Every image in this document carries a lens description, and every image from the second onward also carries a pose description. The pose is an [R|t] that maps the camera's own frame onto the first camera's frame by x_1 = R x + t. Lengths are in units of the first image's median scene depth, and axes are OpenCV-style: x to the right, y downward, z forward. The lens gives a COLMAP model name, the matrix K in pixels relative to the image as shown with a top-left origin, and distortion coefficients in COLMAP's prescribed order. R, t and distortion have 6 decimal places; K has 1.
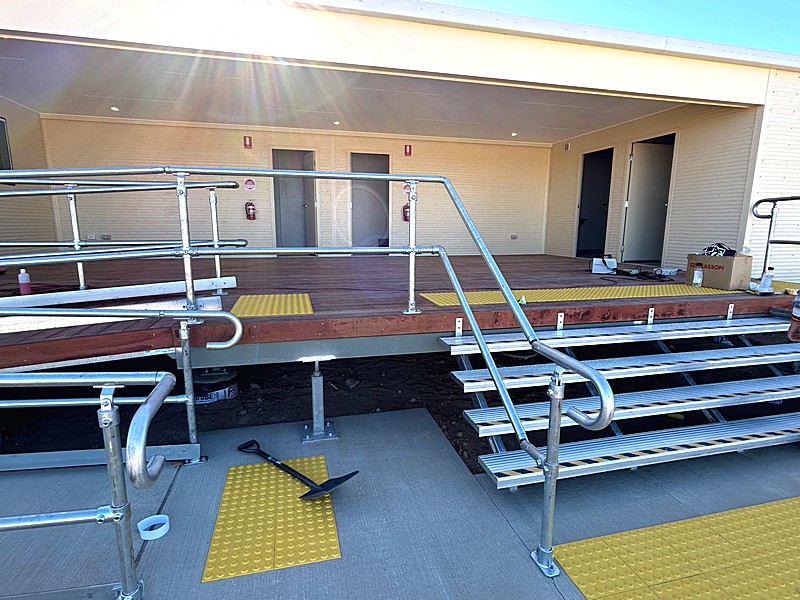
lens RADIAL K [[424.1, 0, 400.0], [0, 424.1, 300.0], [0, 0, 1]] dist [-0.025690, 0.000524]
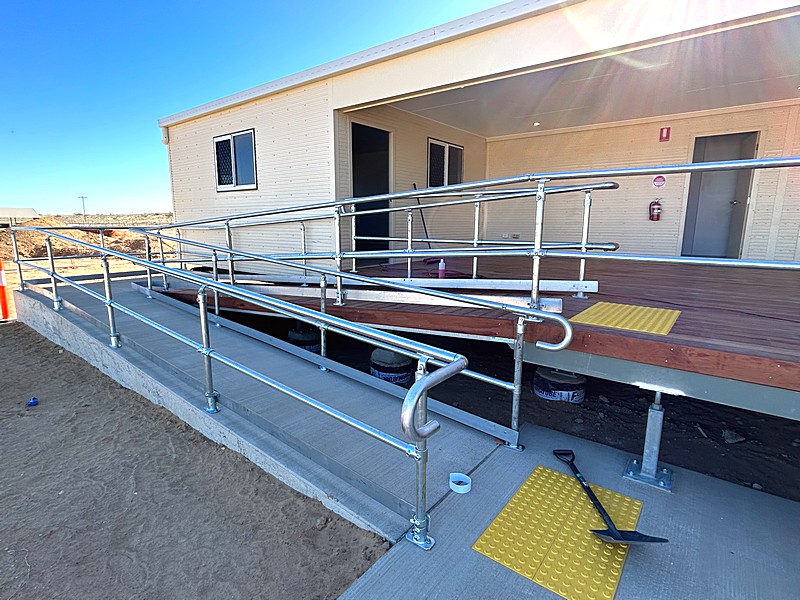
lens RADIAL K [[424.1, 0, 400.0], [0, 424.1, 300.0], [0, 0, 1]] dist [-0.025690, 0.000524]
pose [[0.574099, 0.137194, -0.807210, 0.160549], [-0.136507, 0.988102, 0.070853, -0.024257], [0.807327, 0.069513, 0.585996, 0.093503]]
